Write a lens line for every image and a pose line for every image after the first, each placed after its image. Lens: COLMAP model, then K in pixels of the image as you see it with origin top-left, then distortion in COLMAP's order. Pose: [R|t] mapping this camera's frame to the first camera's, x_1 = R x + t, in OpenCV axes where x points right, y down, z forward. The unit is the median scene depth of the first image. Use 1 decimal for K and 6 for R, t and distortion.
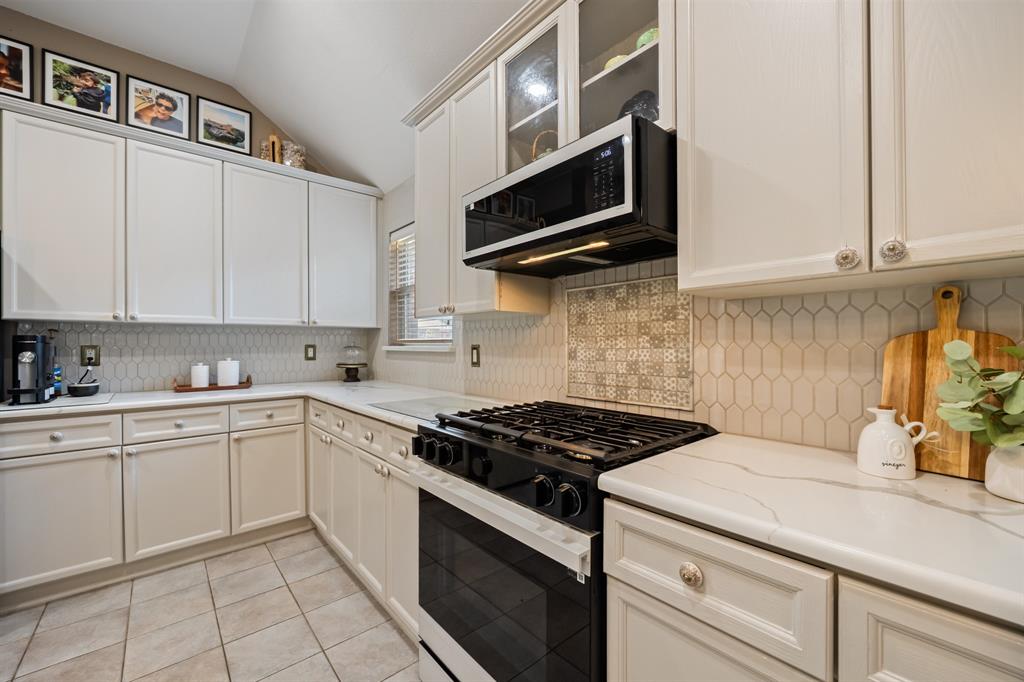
lens RADIAL K [[409.2, 0, 516.3], [0, 409.2, 349.5], [0, 0, 1]] dist [-0.008499, -0.000059]
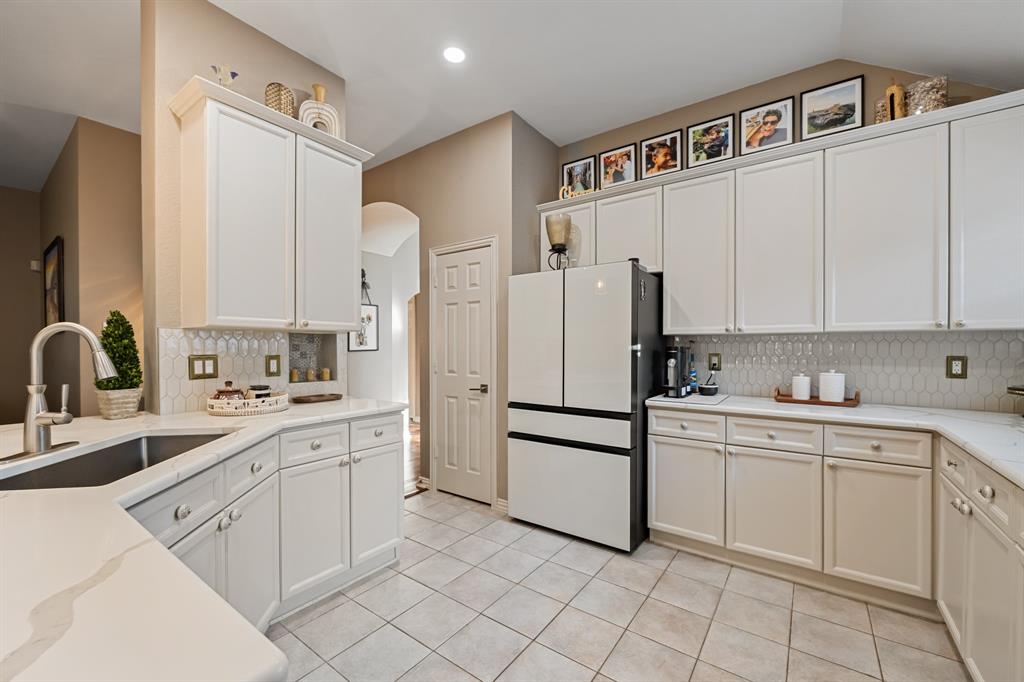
lens RADIAL K [[409.2, 0, 516.3], [0, 409.2, 349.5], [0, 0, 1]] dist [-0.008499, -0.000059]
pose [[0.215317, 0.013710, -0.976448, 0.009060], [-0.012655, 0.999857, 0.011248, -0.028100], [0.976462, 0.009935, 0.215459, 0.160304]]
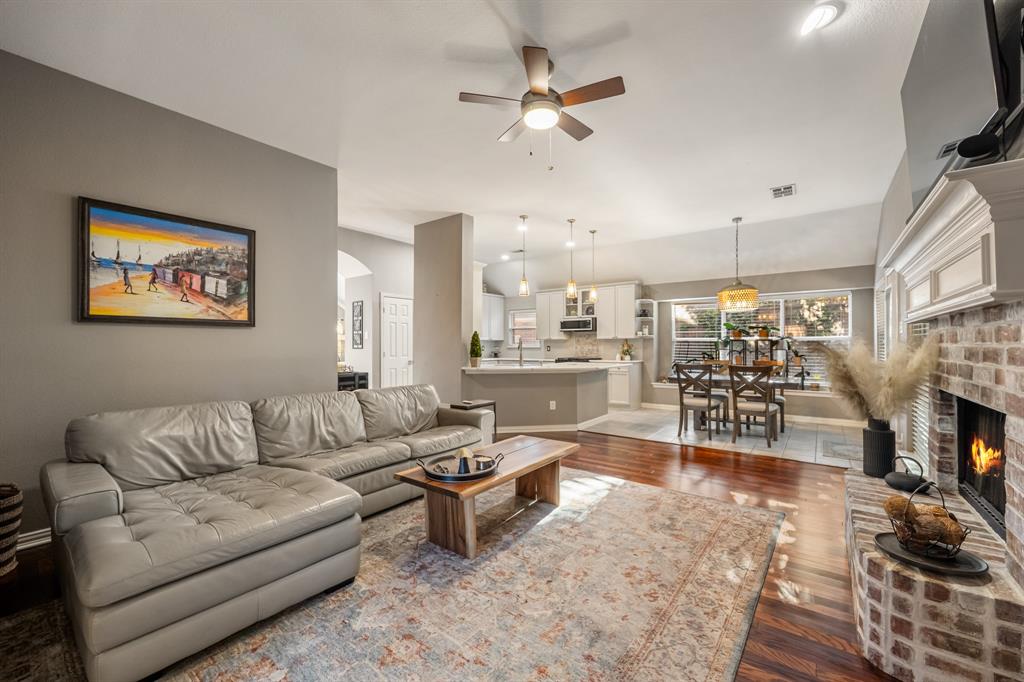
lens RADIAL K [[409.2, 0, 516.3], [0, 409.2, 349.5], [0, 0, 1]] dist [-0.008499, -0.000059]
pose [[0.979655, -0.015065, 0.200125, -1.160108], [0.012485, 0.999822, 0.014148, -0.034398], [-0.200302, -0.011361, 0.979668, -2.747105]]
